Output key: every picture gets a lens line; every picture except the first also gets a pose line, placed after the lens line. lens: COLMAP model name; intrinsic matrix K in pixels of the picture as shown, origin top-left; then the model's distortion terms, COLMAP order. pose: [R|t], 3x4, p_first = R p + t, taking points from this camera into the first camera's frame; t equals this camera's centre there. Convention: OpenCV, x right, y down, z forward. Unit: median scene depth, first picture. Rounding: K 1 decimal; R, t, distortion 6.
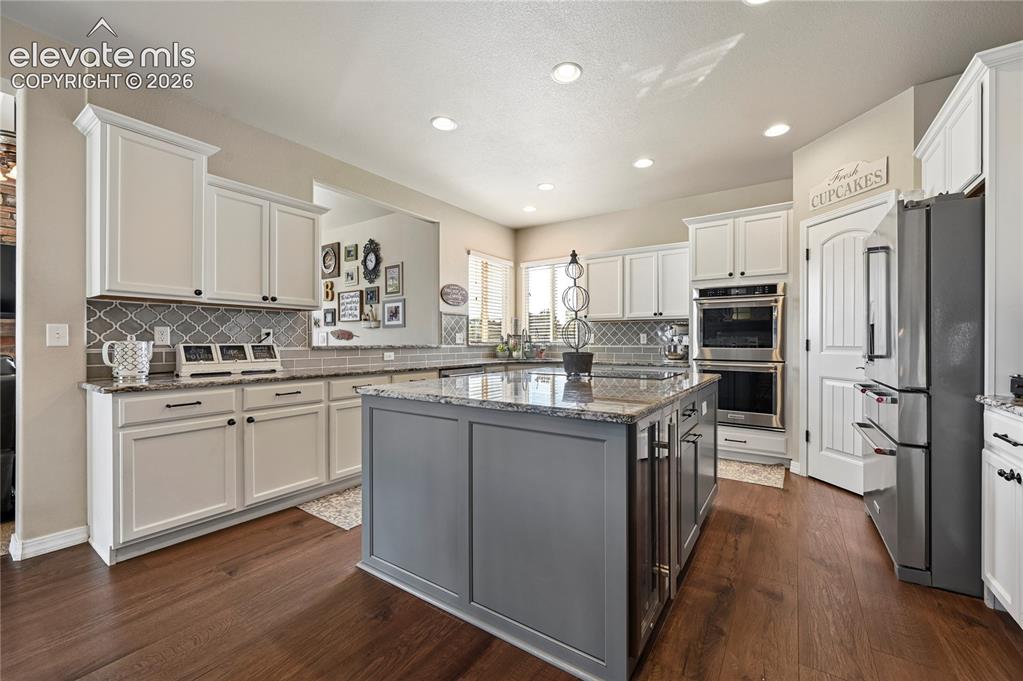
lens RADIAL K [[407.7, 0, 539.2], [0, 407.7, 342.0], [0, 0, 1]] dist [-0.003884, 0.000362]
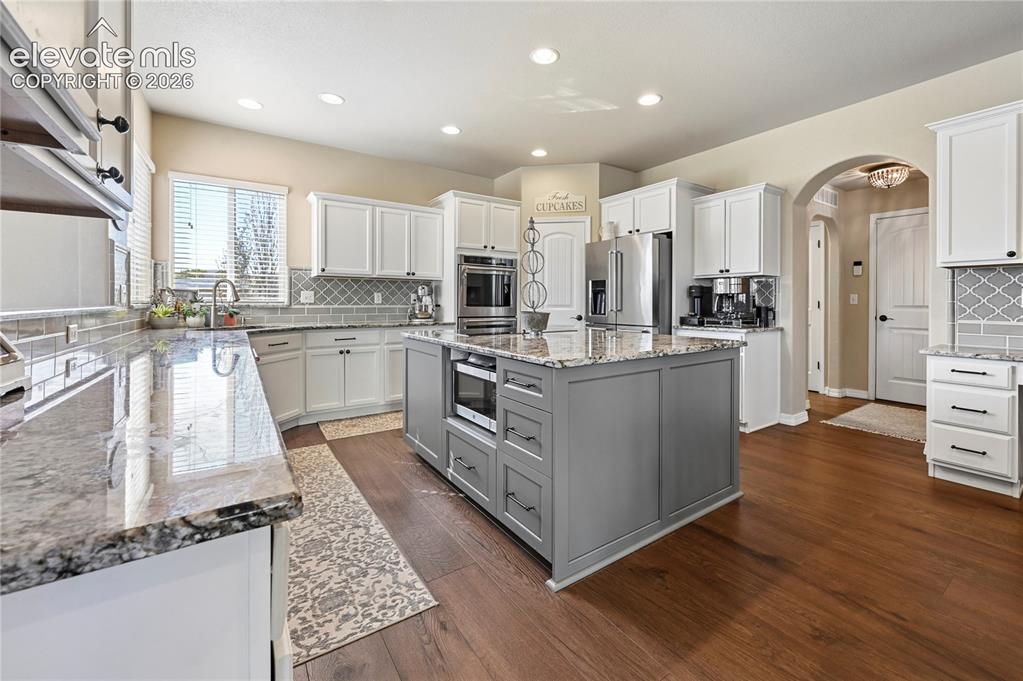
lens RADIAL K [[407.7, 0, 548.5], [0, 407.7, 303.7], [0, 0, 1]] dist [-0.003884, 0.000362]
pose [[0.360422, -0.001543, 0.932788, -0.637996], [-0.003568, 0.999989, 0.003033, 0.000371], [-0.932783, -0.004421, 0.360412, 0.400319]]
